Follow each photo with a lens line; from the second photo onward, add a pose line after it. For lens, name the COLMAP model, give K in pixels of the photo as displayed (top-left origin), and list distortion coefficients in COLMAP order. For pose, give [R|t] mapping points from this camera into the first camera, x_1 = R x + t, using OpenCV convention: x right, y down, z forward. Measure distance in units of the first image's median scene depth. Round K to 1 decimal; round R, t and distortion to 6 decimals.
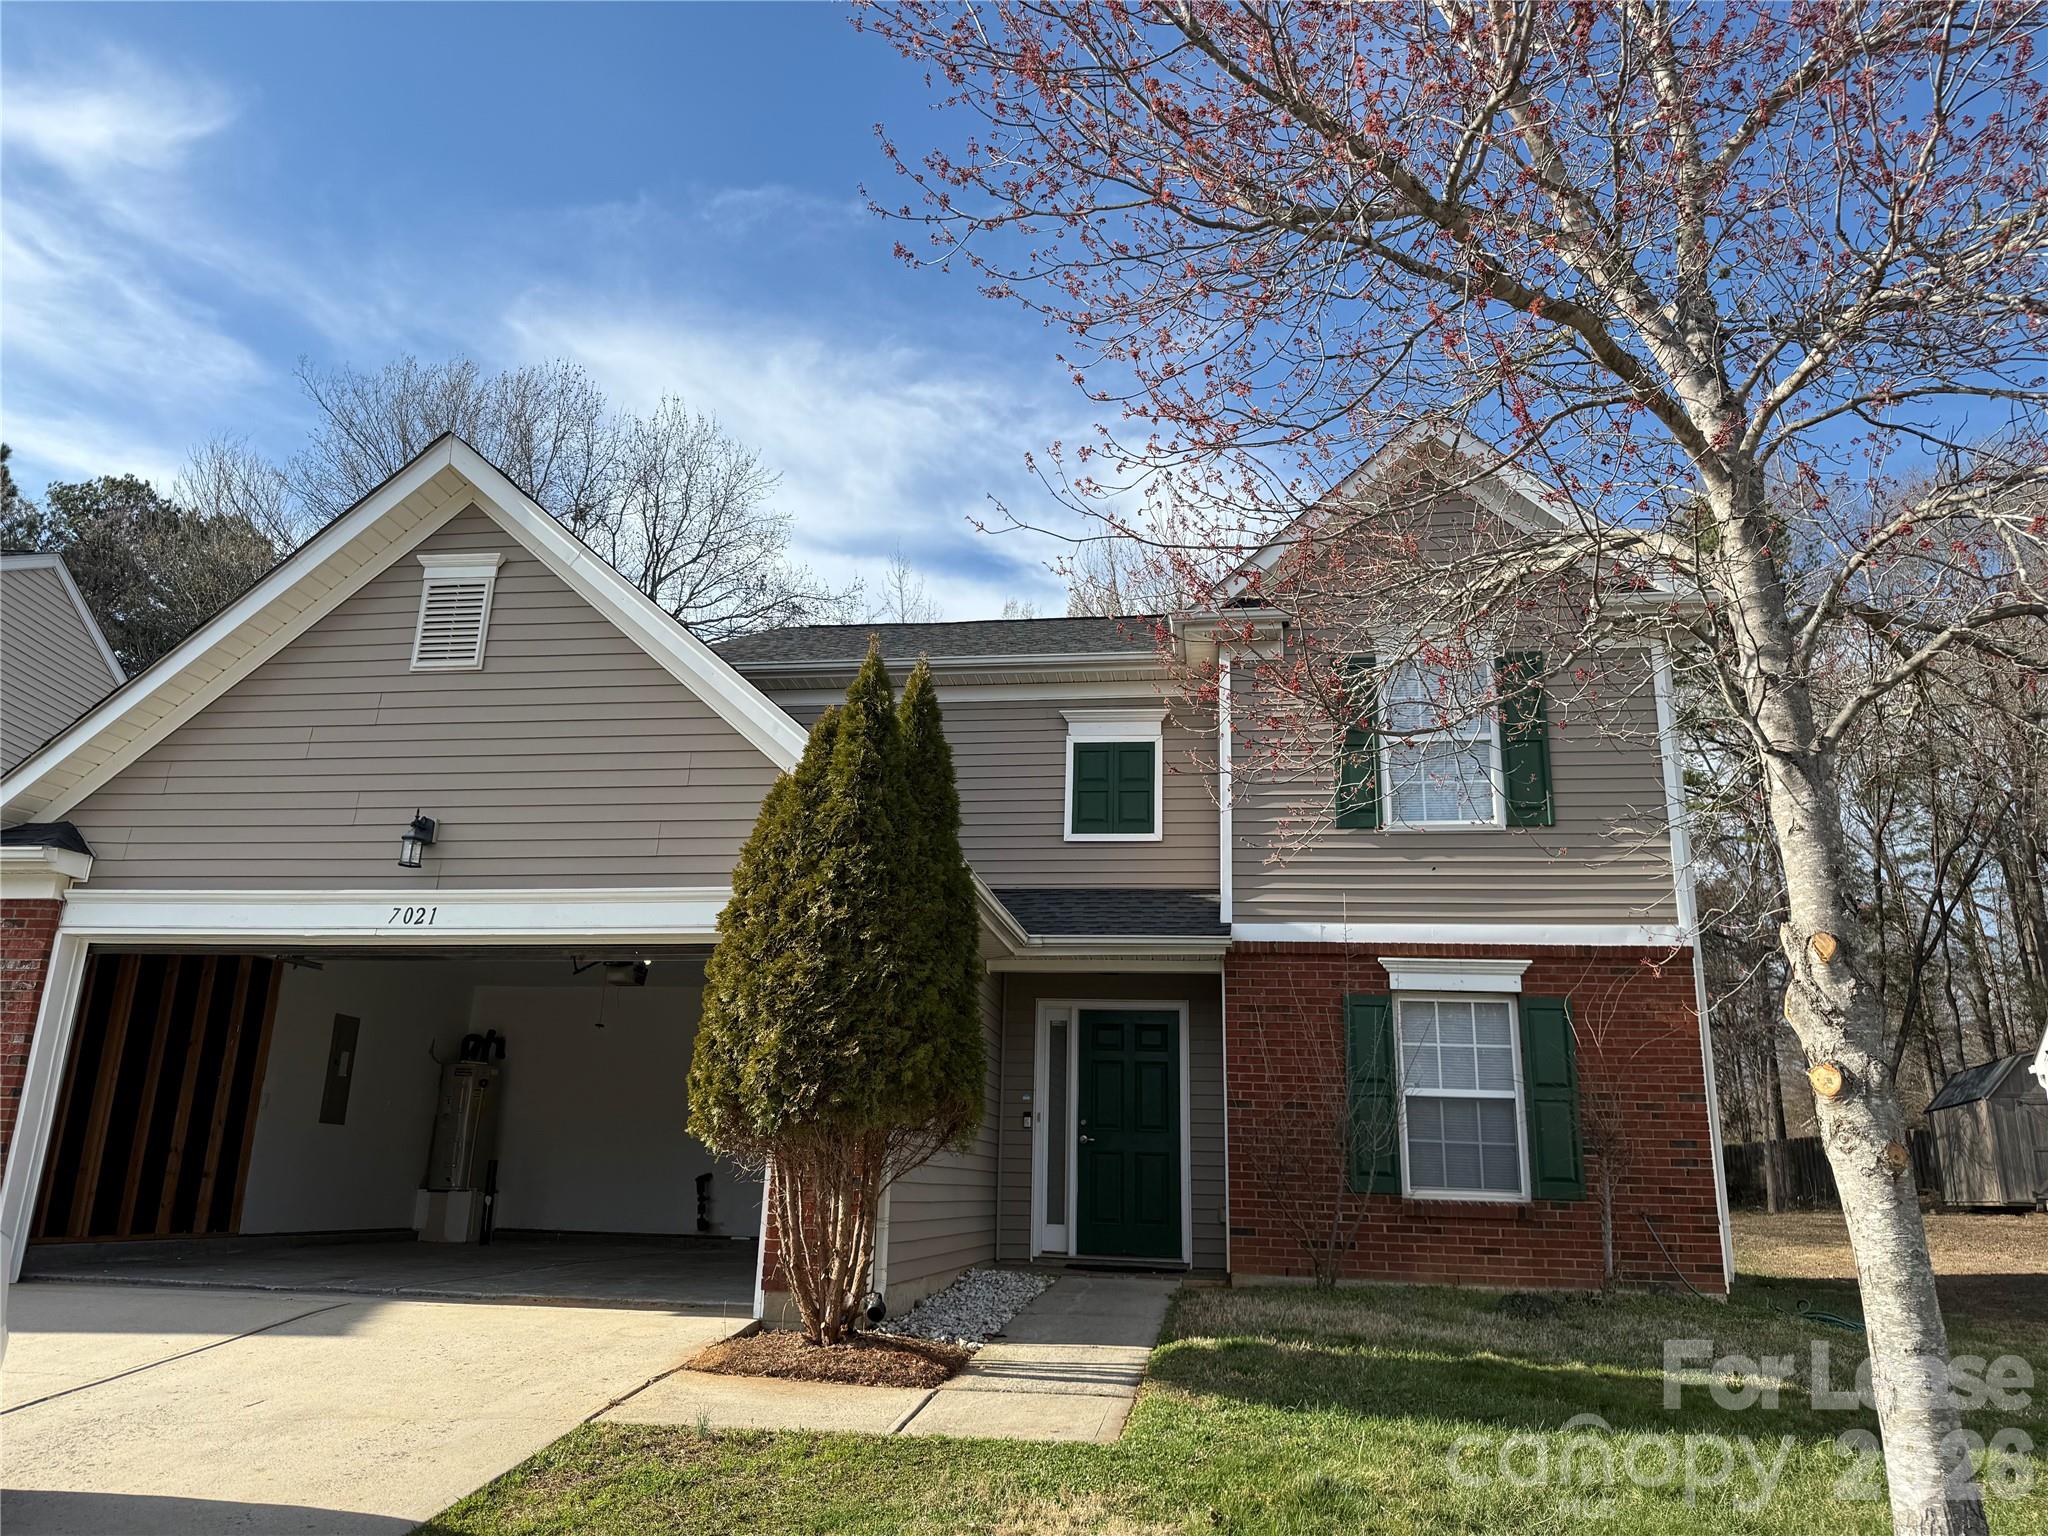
lens RADIAL K [[1433.8, 0, 1025.9], [0, 1433.8, 758.1], [0, 0, 1]] dist [0.030854, -0.002220]
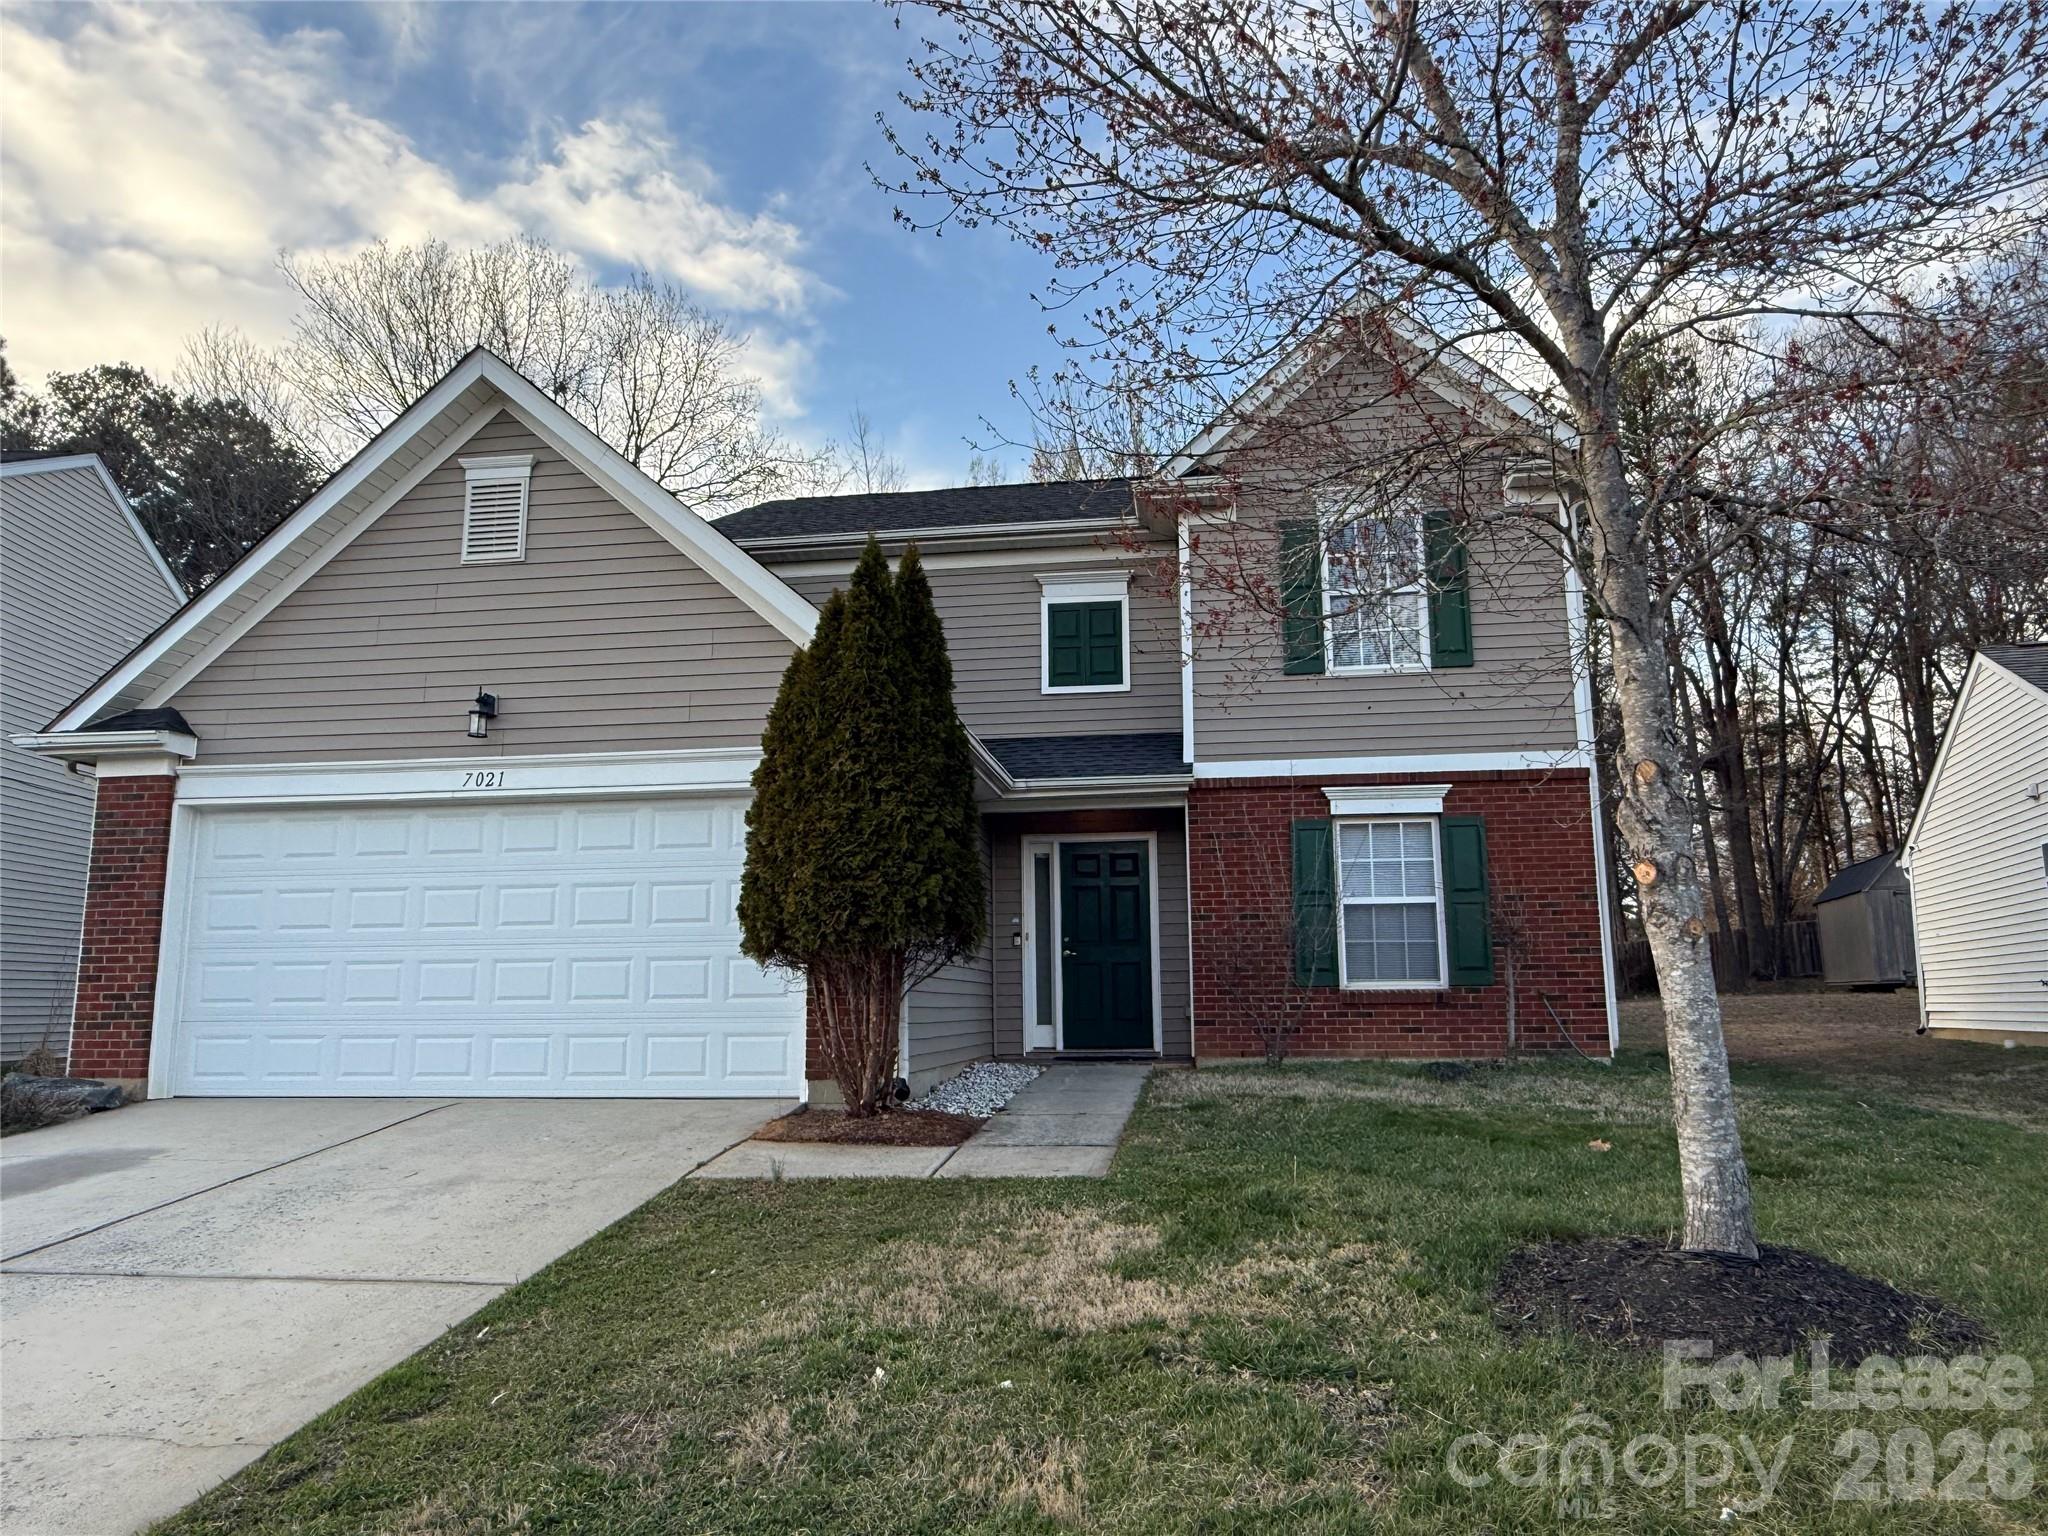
lens RADIAL K [[1414.1, 0, 1025.4], [0, 1414.1, 720.5], [0, 0, 1]] dist [-0.145998, 0.390548]
pose [[0.999239, -0.032105, 0.022171, -0.012587], [0.030078, 0.995805, 0.086412, -0.018952], [-0.024852, -0.085679, 0.996013, -0.108237]]
